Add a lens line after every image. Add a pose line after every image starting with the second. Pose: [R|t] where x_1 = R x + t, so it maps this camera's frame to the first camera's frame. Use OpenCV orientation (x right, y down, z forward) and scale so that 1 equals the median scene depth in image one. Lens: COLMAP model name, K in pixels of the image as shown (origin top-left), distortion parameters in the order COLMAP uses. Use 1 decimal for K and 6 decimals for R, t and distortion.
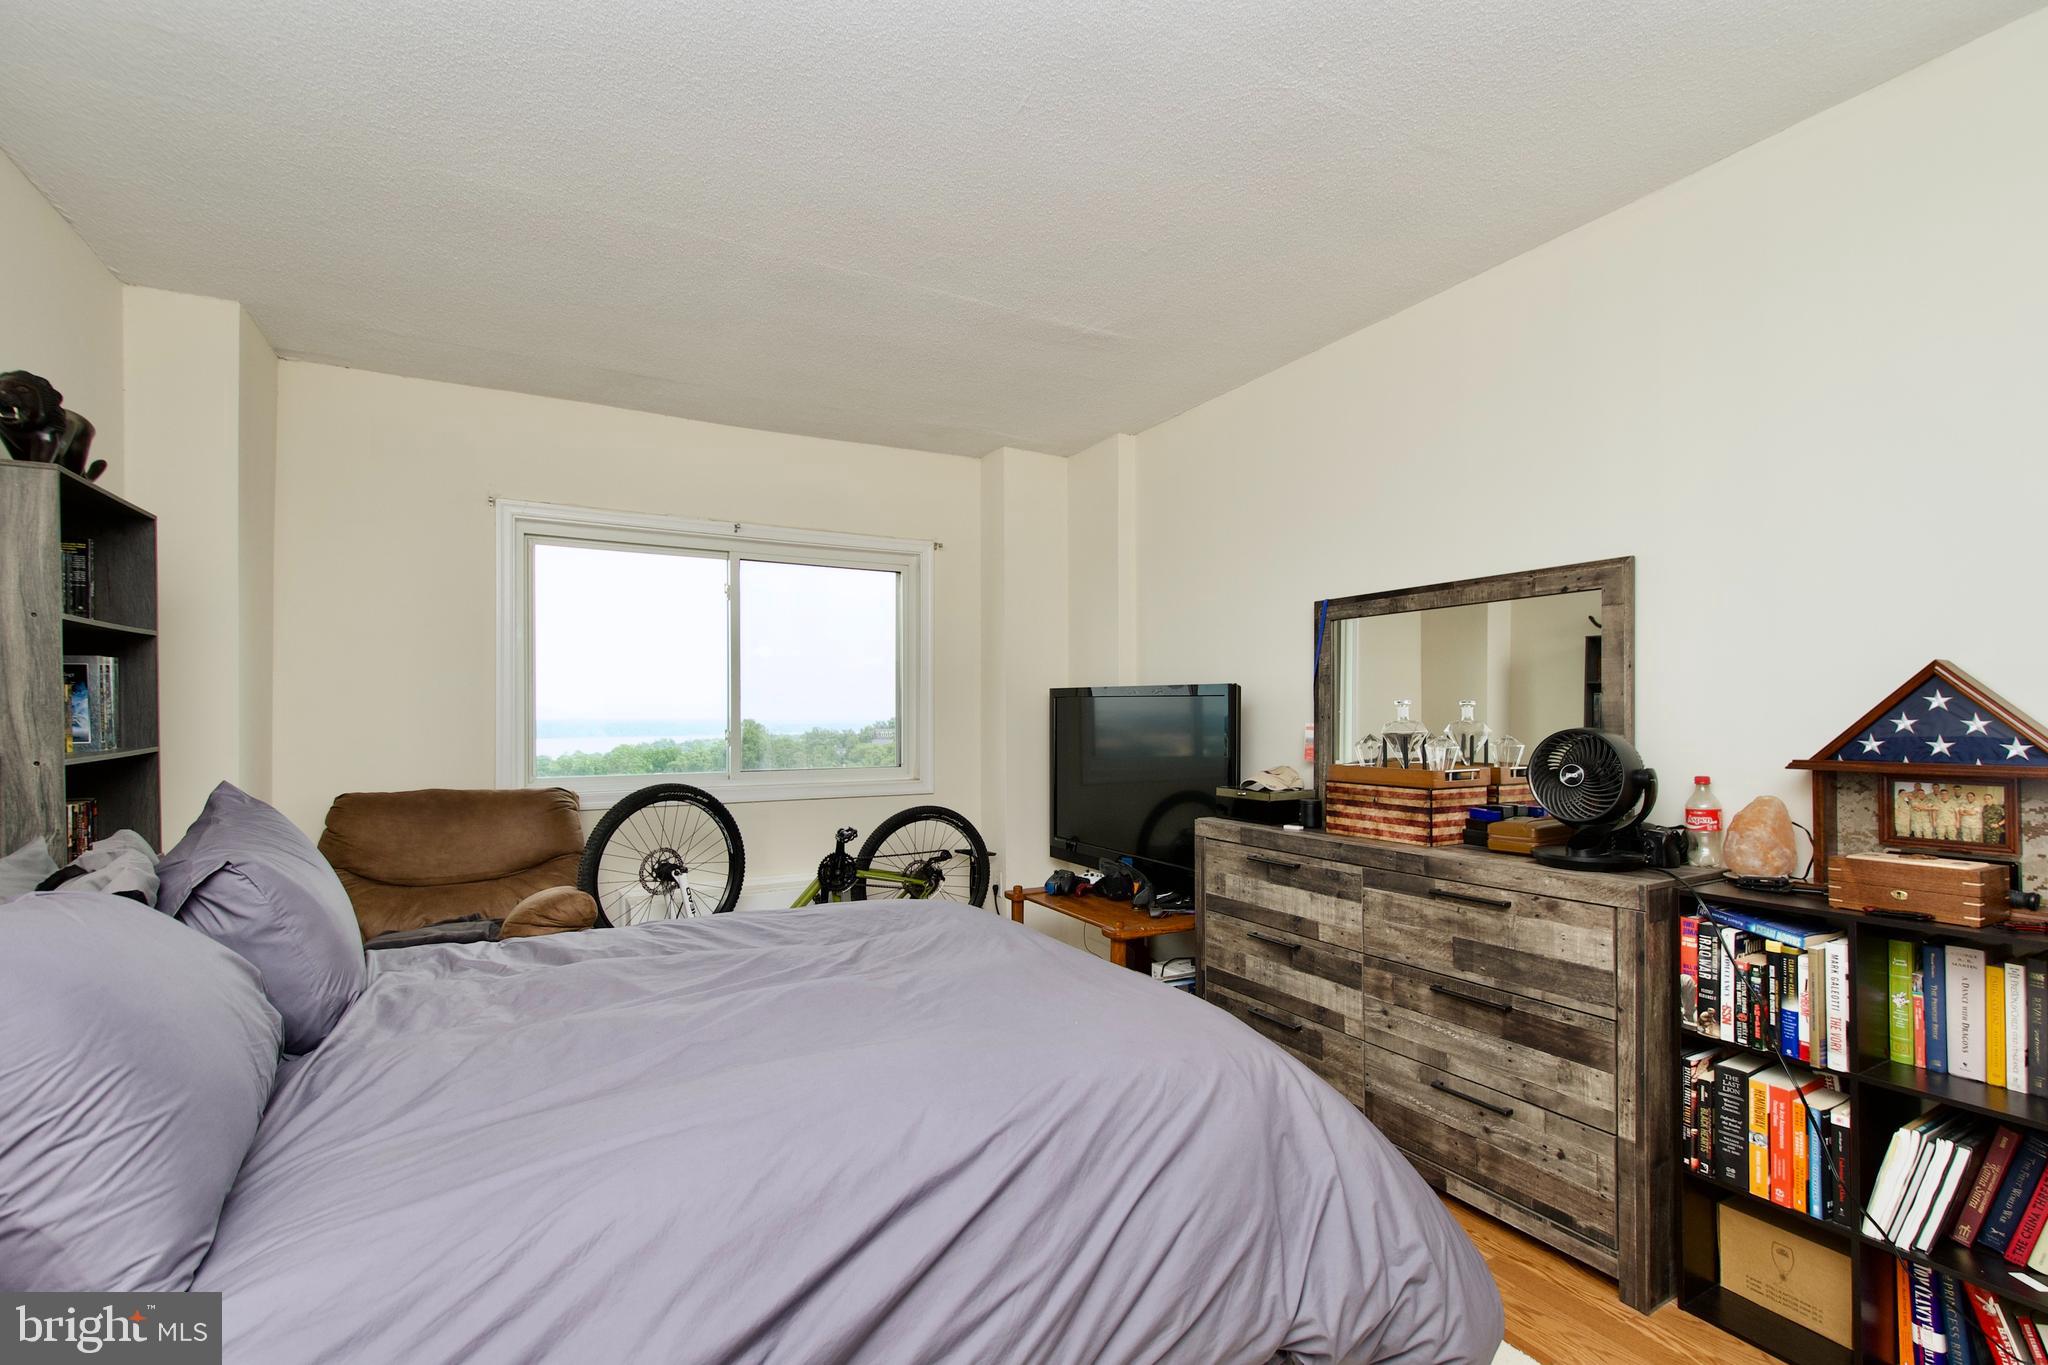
lens RADIAL K [[916.1, 0, 1043.0], [0, 916.1, 699.8], [0, 0, 1]] dist [0.005029, -0.004123]
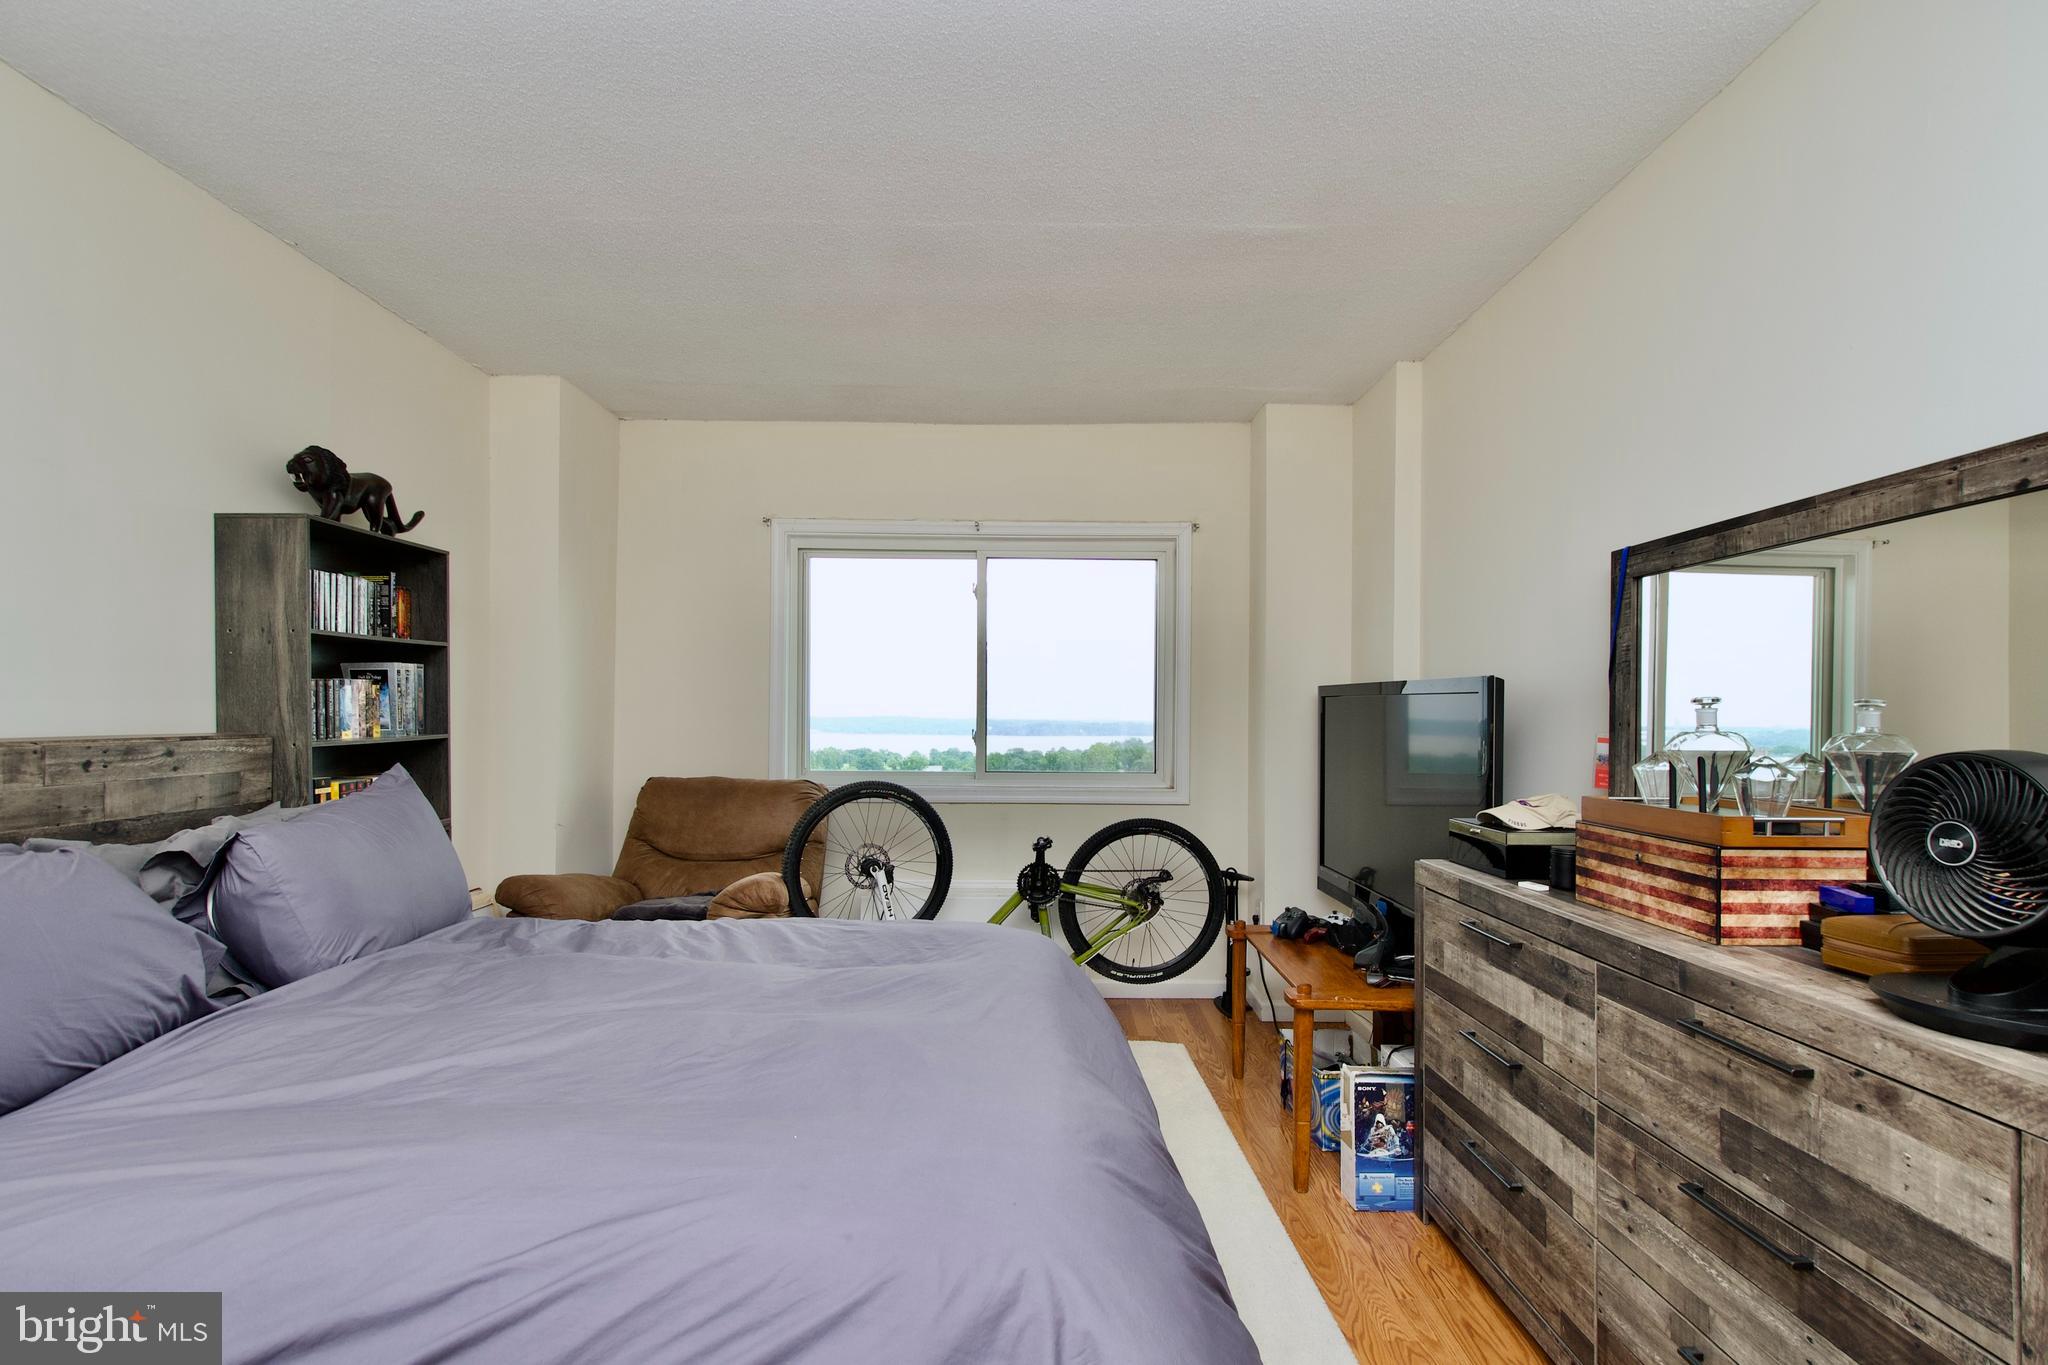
lens RADIAL K [[916.1, 0, 1015.0], [0, 916.1, 700.3], [0, 0, 1]] dist [0.005029, -0.004123]
pose [[0.874803, 0.001095, -0.484477, 0.277622], [-0.002308, 0.999996, -0.001907, 0.004136], [0.484473, 0.002787, 0.874802, 0.231700]]
